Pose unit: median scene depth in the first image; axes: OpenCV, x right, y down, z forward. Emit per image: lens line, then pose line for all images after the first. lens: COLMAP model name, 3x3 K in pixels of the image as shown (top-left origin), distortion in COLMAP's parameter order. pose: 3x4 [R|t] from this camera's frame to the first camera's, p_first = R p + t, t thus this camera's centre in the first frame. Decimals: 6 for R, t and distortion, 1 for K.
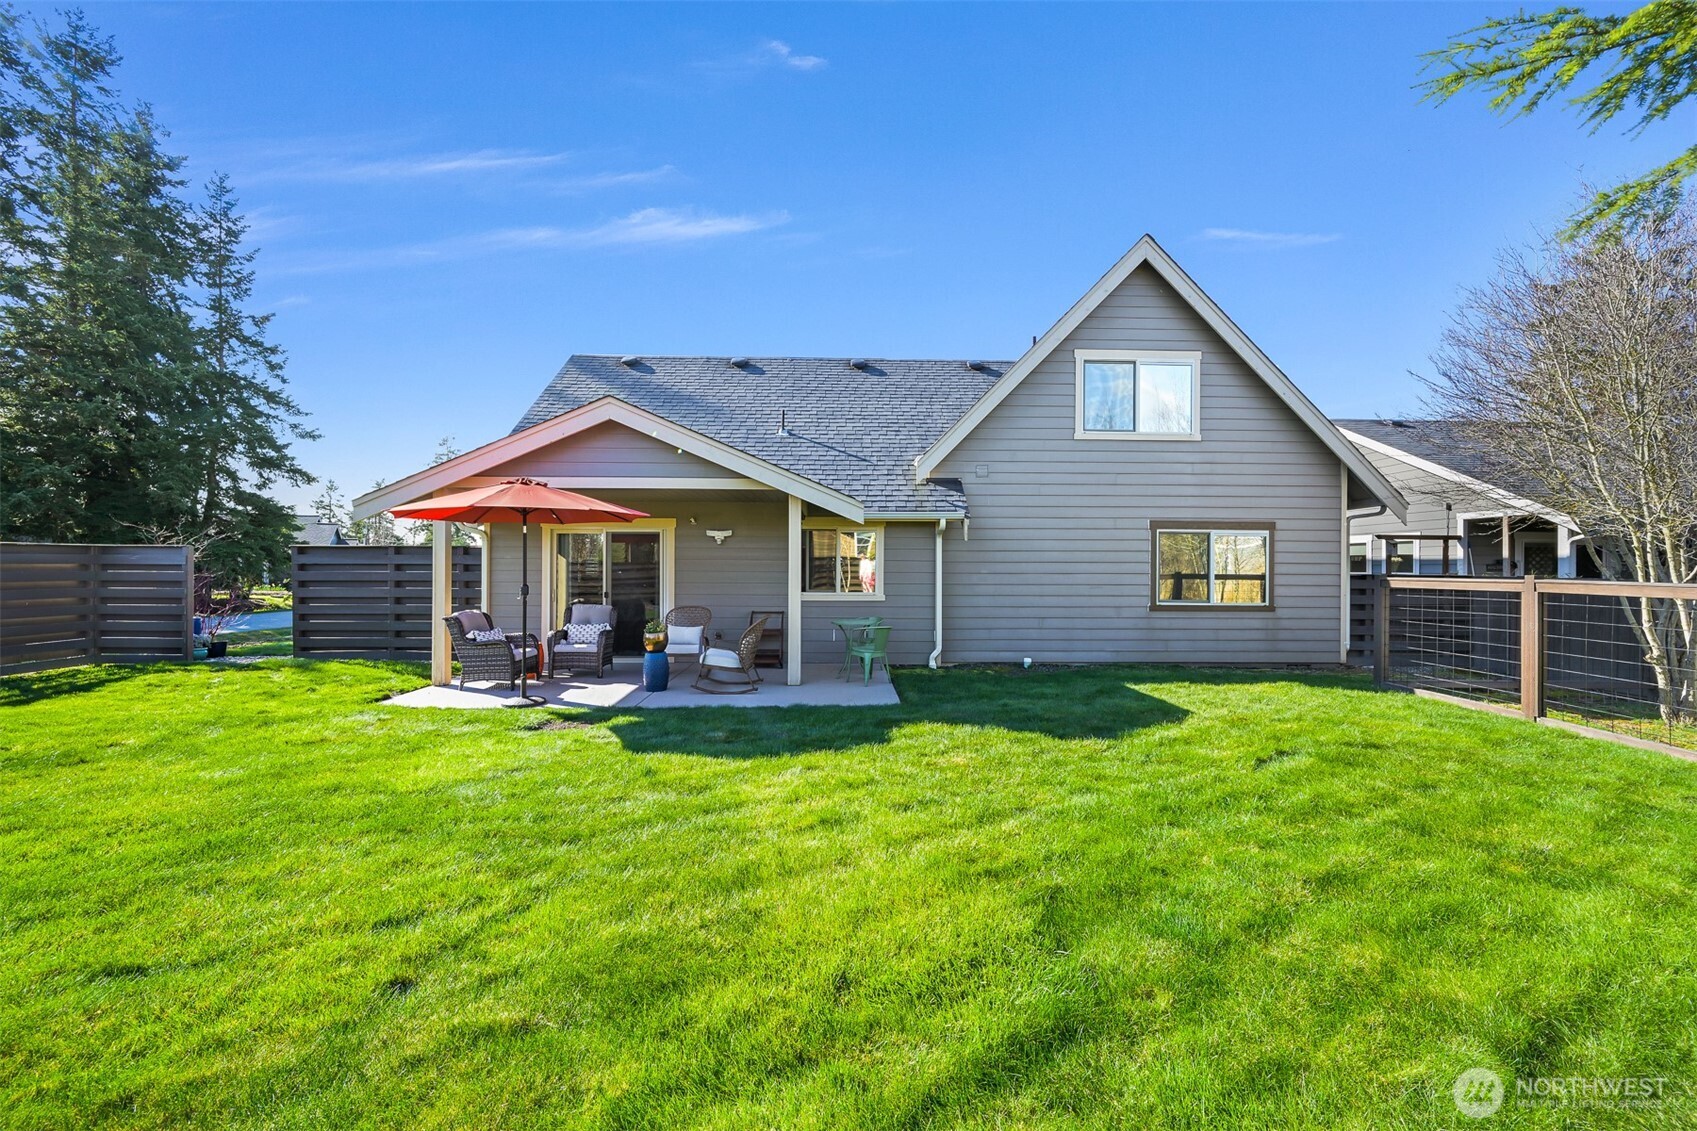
lens RADIAL K [[668.1, 0, 849.0], [0, 668.1, 561.5], [0, 0, 1]] dist [0.002189, 0.000216]
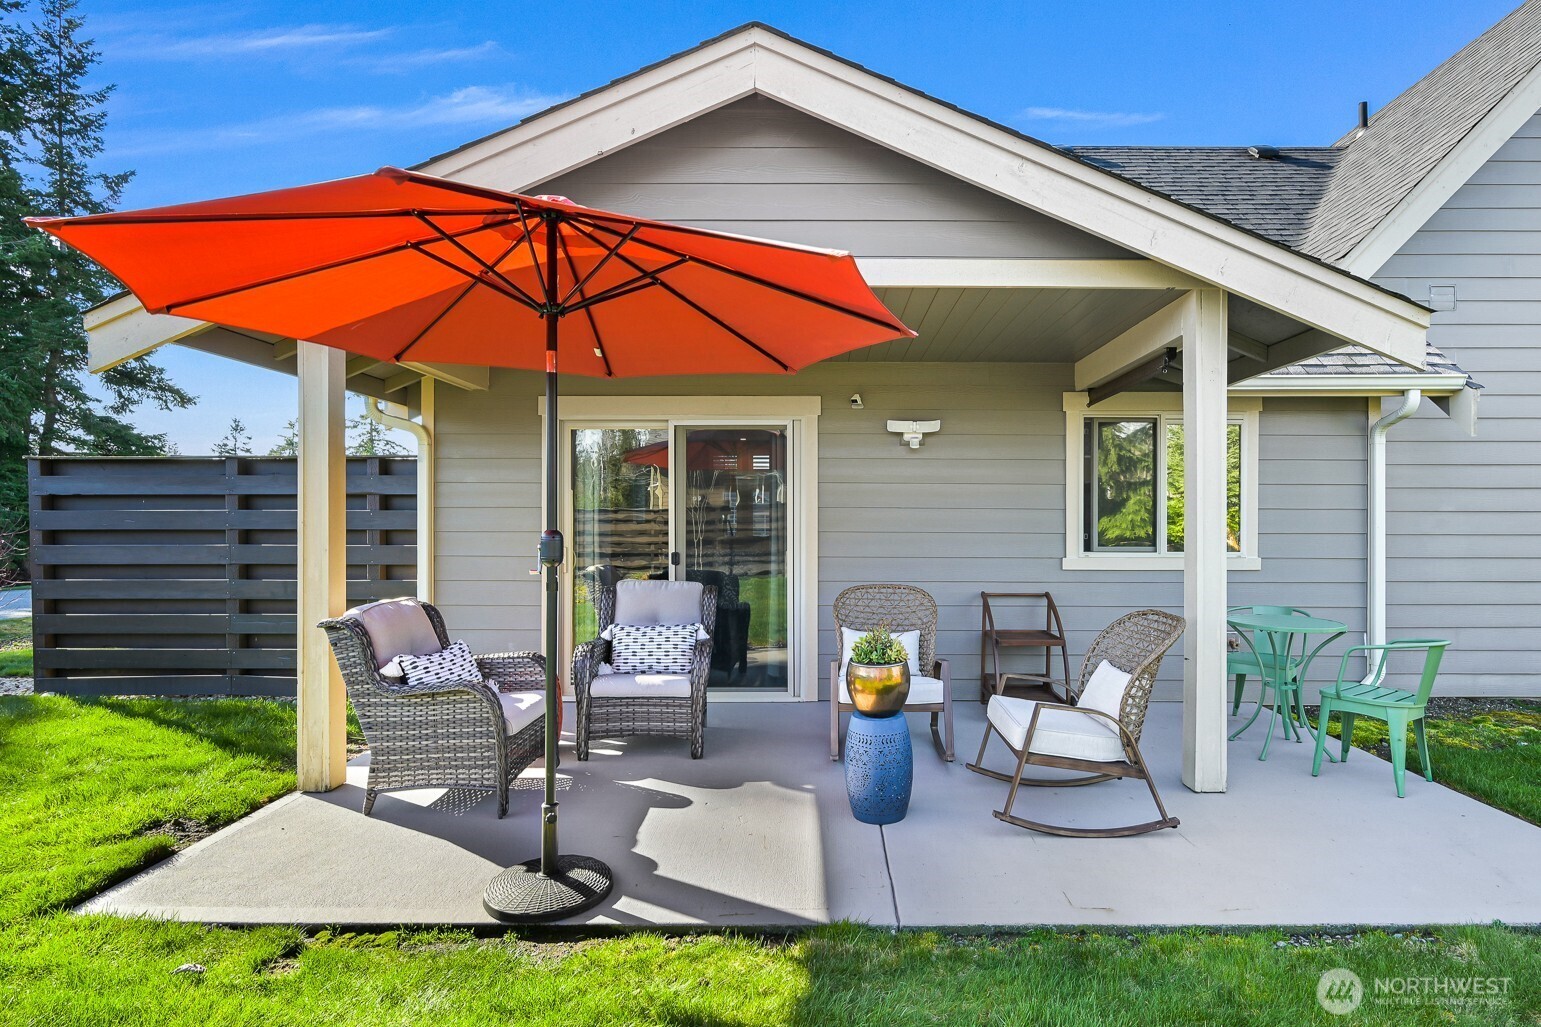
lens RADIAL K [[802.4, 0, 816.9], [0, 802.4, 522.0], [0, 0, 1]] dist [-0.001901, 0.001269]
pose [[0.999351, -0.003600, -0.035833, -0.227400], [0.003940, 0.999948, 0.009436, 0.017998], [0.035798, -0.009571, 0.999313, 0.408466]]
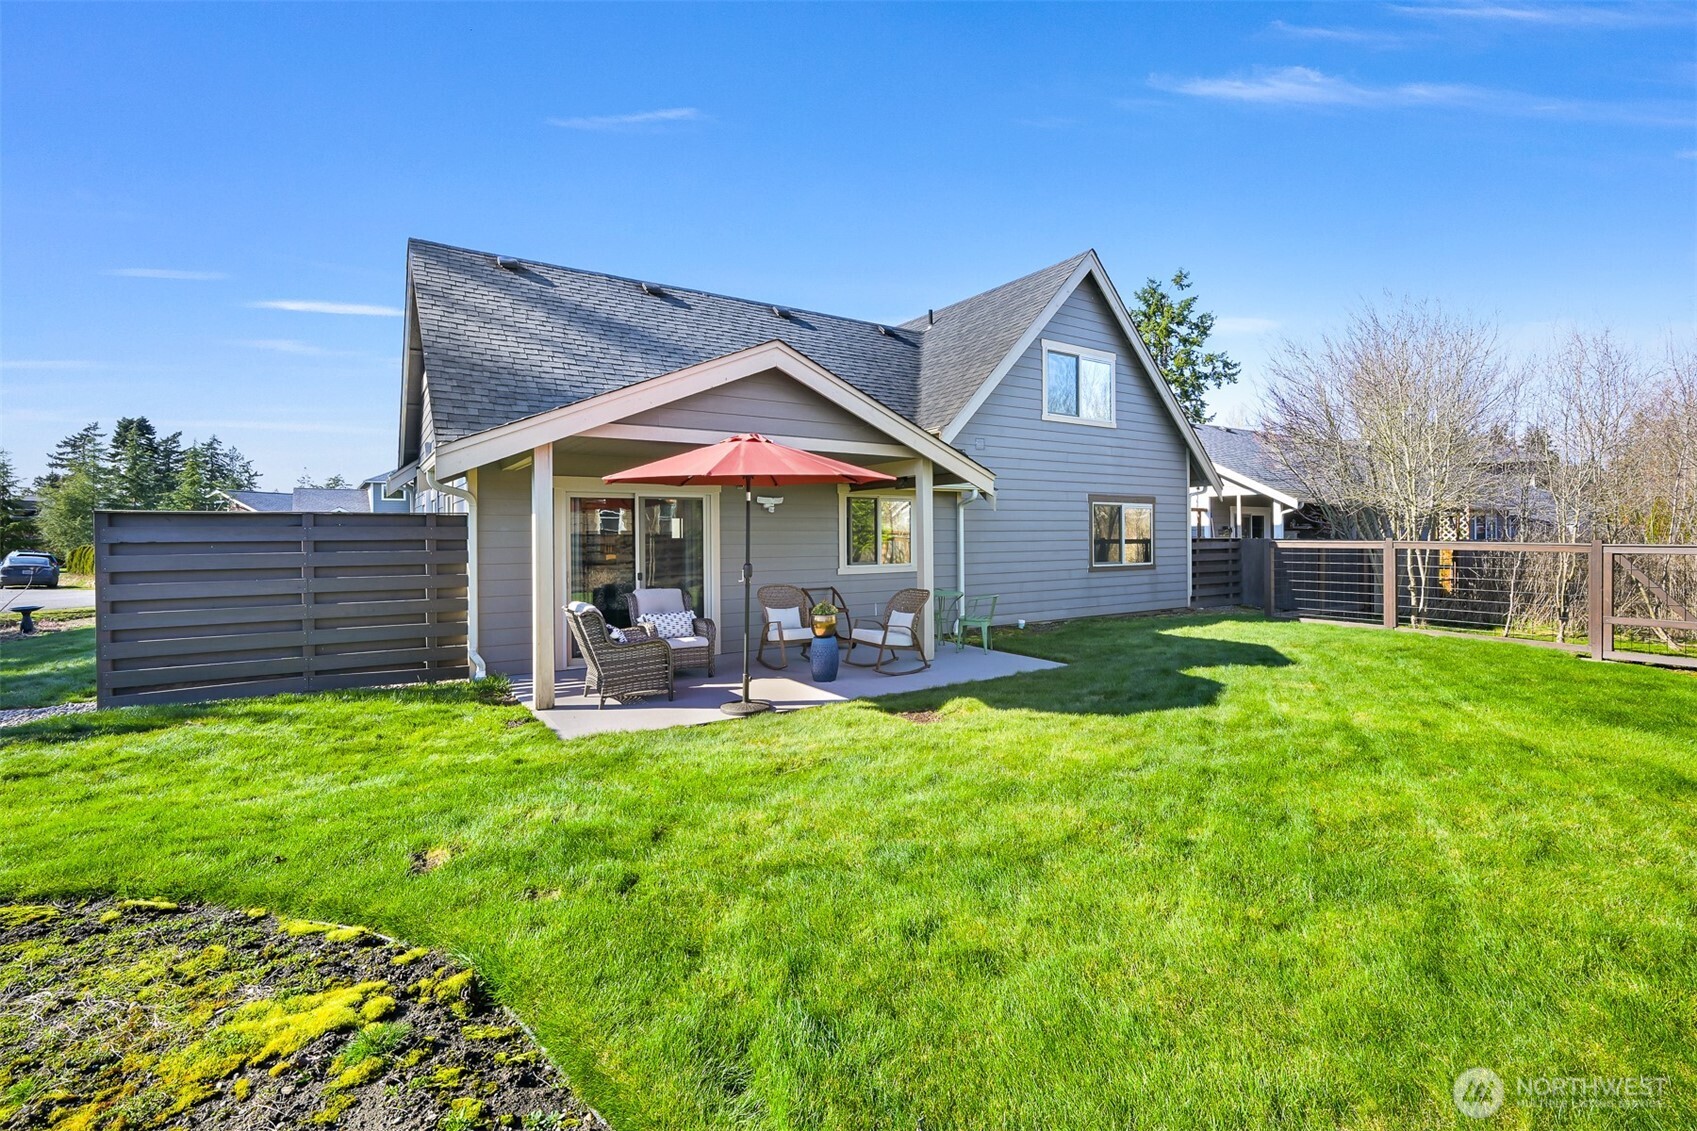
lens RADIAL K [[757.5, 0, 886.8], [0, 757.5, 519.7], [0, 0, 1]] dist [0.002165, 0.000174]
pose [[0.840065, 0.000786, 0.542485, -0.563781], [0.004257, 0.999959, -0.008041, -0.007982], [-0.542468, 0.009064, 0.840027, 0.086137]]
